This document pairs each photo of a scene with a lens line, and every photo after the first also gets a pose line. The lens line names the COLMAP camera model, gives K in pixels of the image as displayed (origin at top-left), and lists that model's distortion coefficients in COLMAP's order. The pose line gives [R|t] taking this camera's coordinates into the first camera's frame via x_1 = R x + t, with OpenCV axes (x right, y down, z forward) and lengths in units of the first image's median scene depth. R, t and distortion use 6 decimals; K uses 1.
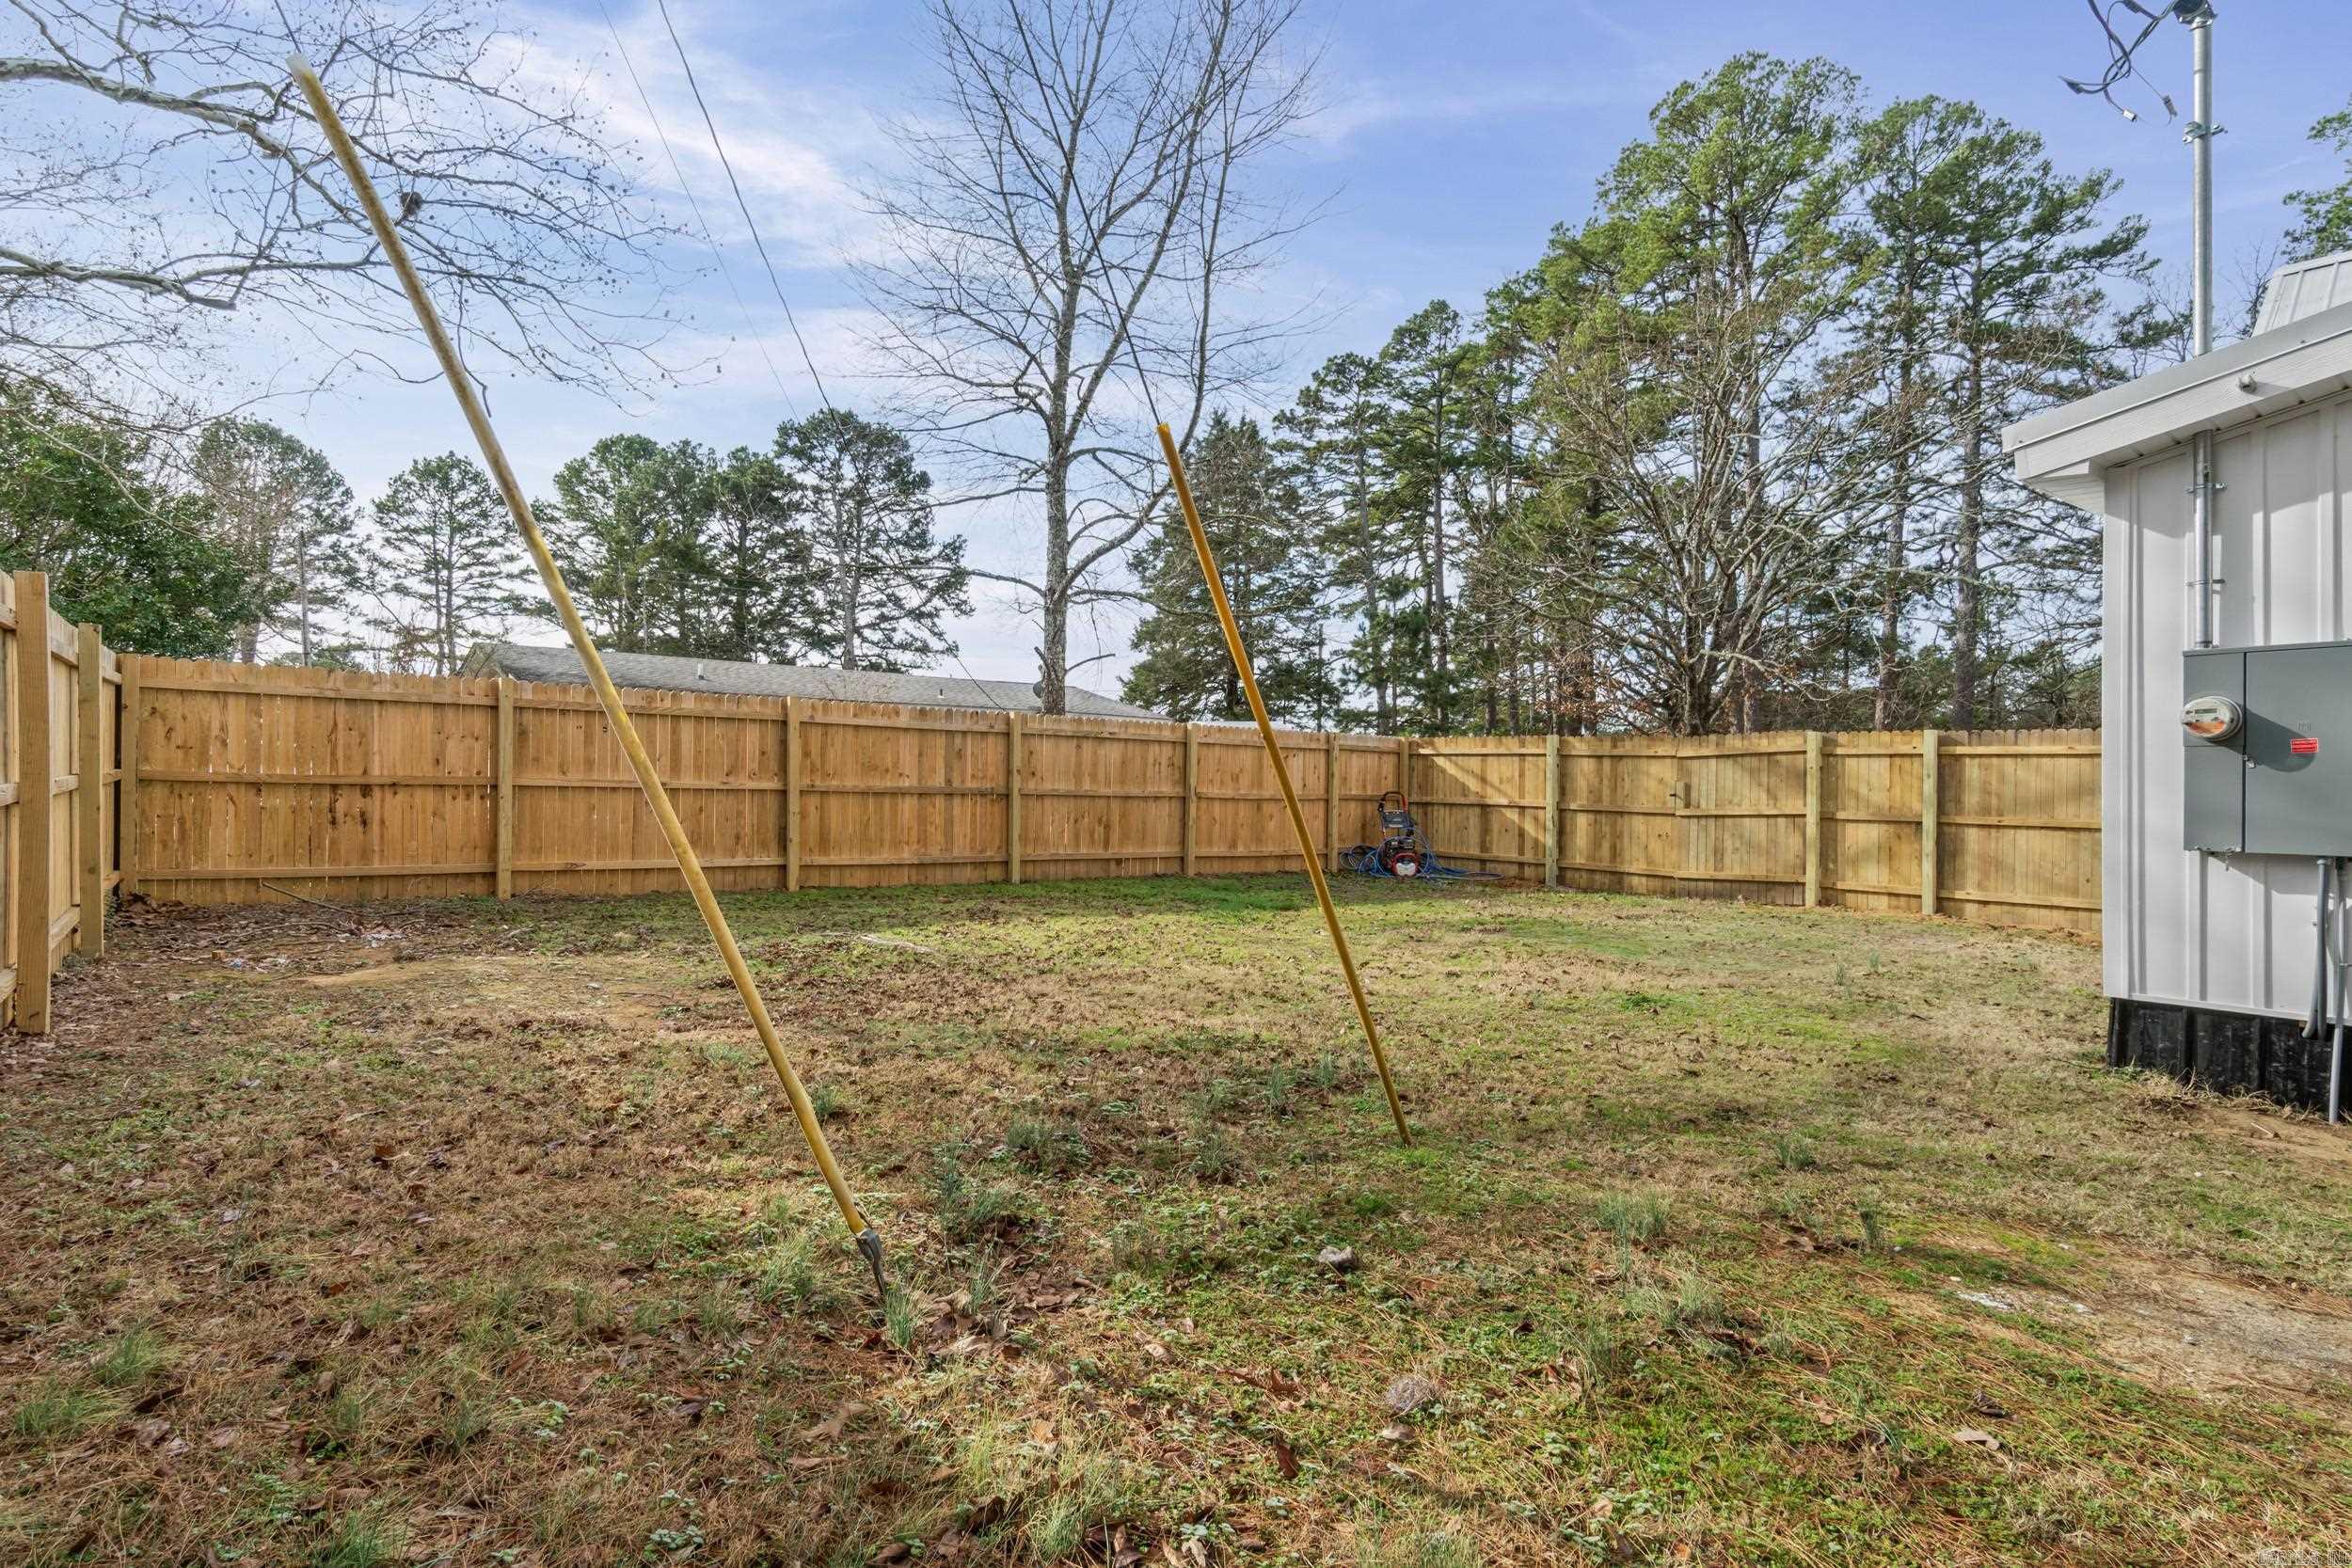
lens RADIAL K [[1188.0, 0, 1172.8], [0, 1188.0, 786.8], [0, 0, 1]] dist [0.003469, -0.000617]
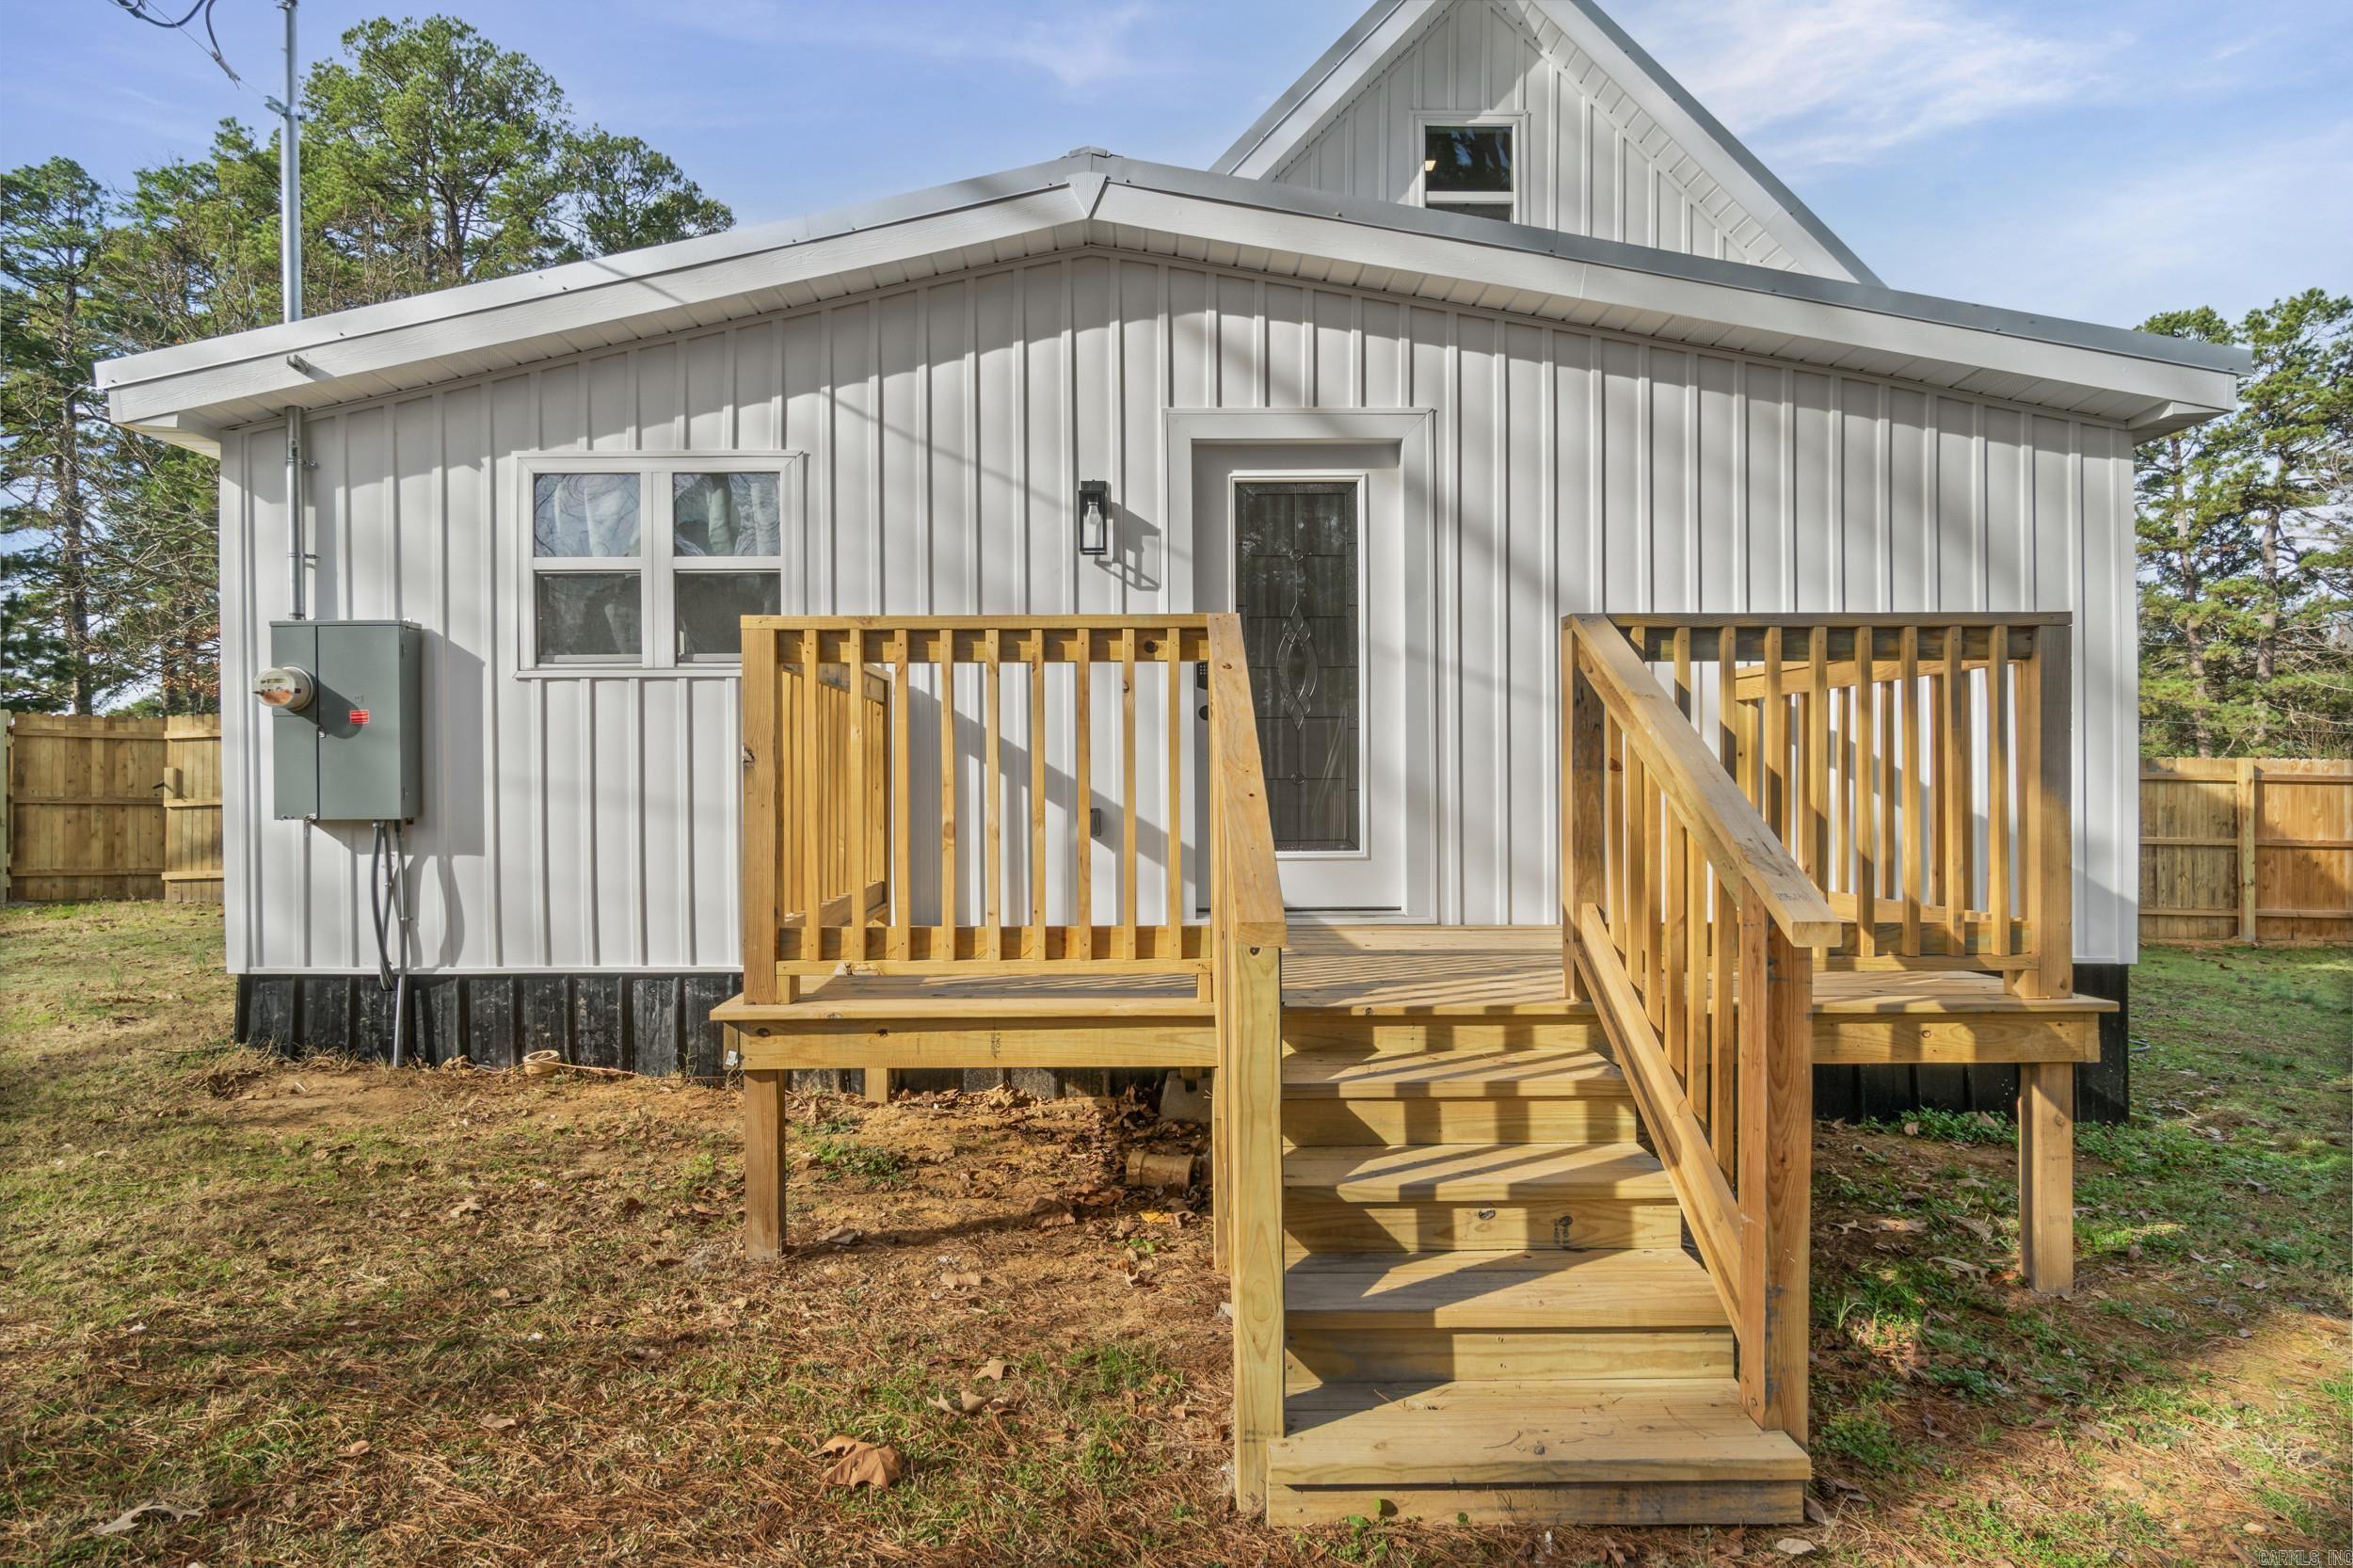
lens RADIAL K [[1188.6, 0, 1114.2], [0, 1188.6, 767.2], [0, 0, 1]] dist [0.003469, -0.000617]
pose [[0.653625, -0.008845, 0.756767, 0.531251], [0.016693, 0.999857, -0.002732, 0.022804], [-0.756634, 0.014419, 0.653679, -0.183339]]
